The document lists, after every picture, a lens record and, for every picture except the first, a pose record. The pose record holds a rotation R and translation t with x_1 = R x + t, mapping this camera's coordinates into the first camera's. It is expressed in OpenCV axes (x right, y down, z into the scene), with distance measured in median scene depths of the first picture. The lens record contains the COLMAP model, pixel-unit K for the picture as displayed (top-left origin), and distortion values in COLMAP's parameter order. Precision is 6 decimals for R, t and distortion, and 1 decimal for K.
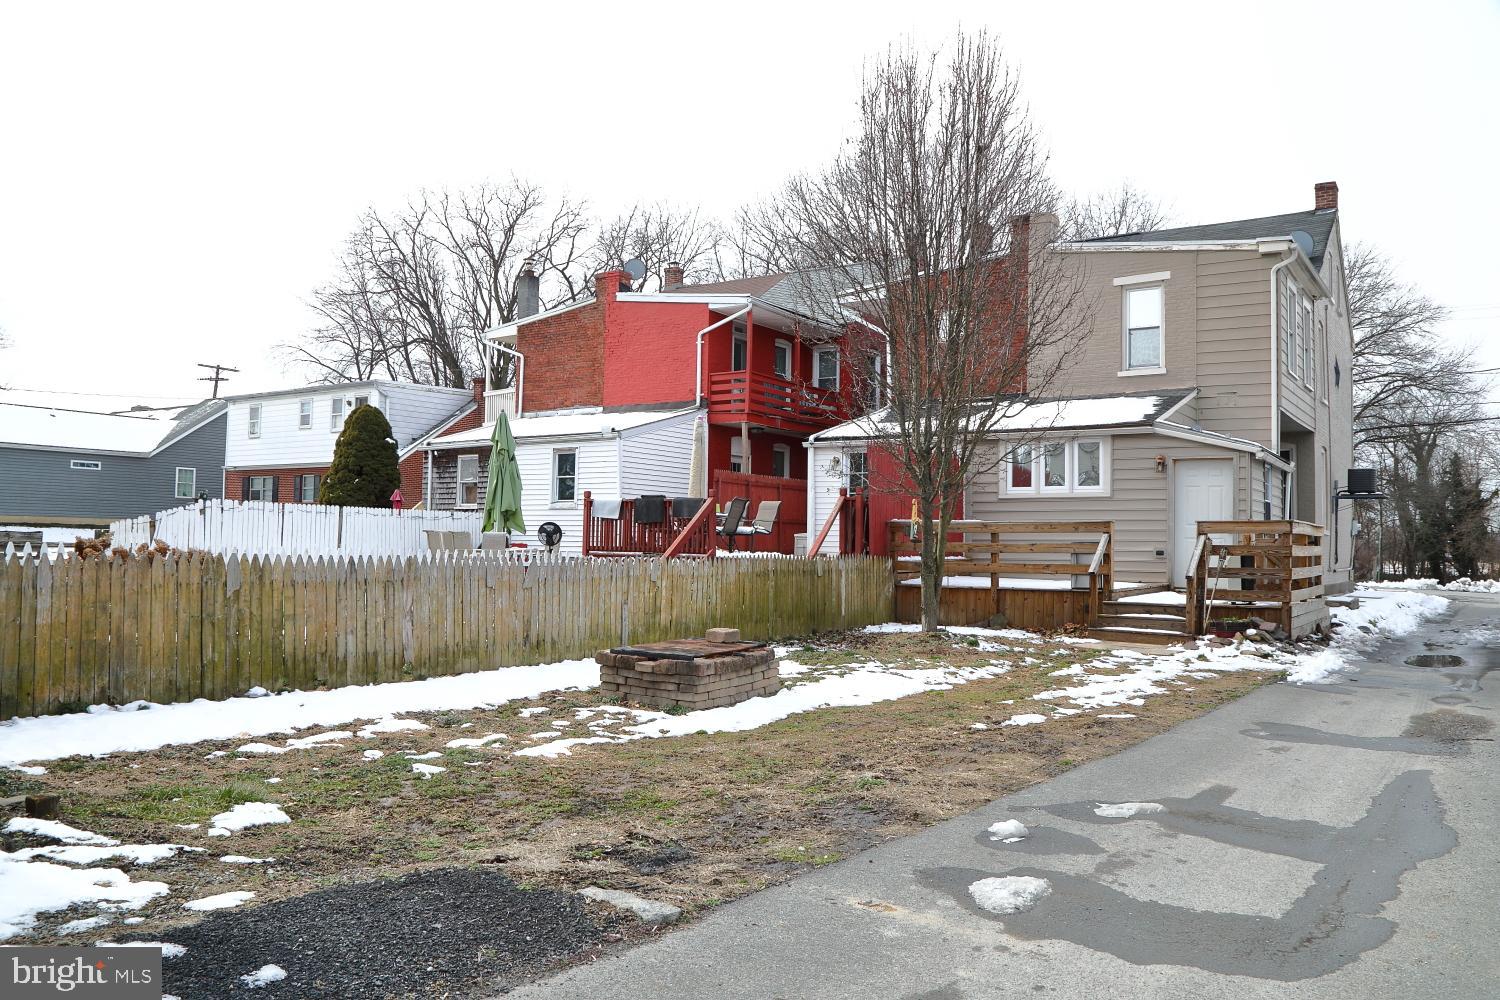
lens RADIAL K [[1193.6, 0, 750.0], [0, 1193.6, 500.0], [0, 0, 1]] dist [-0.030890, 0.000574]
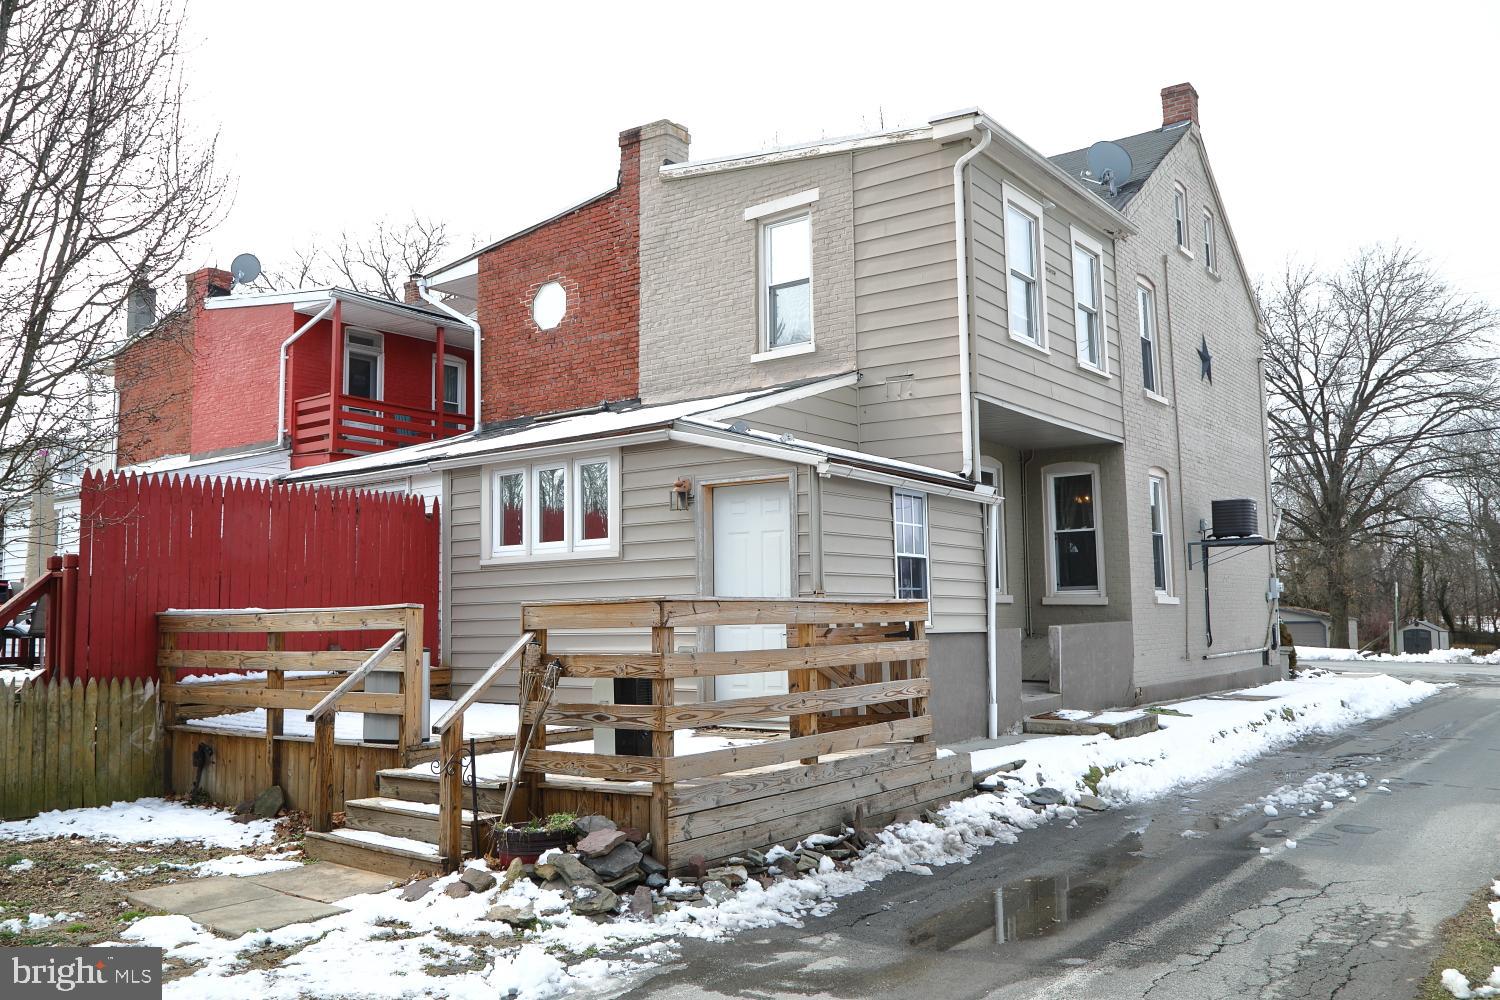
lens RADIAL K [[1265.0, 0, 750.0], [0, 1265.0, 500.0], [0, 0, 1]] dist [-0.063840, 0.086943]
pose [[0.997753, -0.036459, -0.056210, 0.342963], [0.033197, 0.997769, -0.057917, 0.005977], [0.058196, 0.055921, 0.996738, 0.347294]]
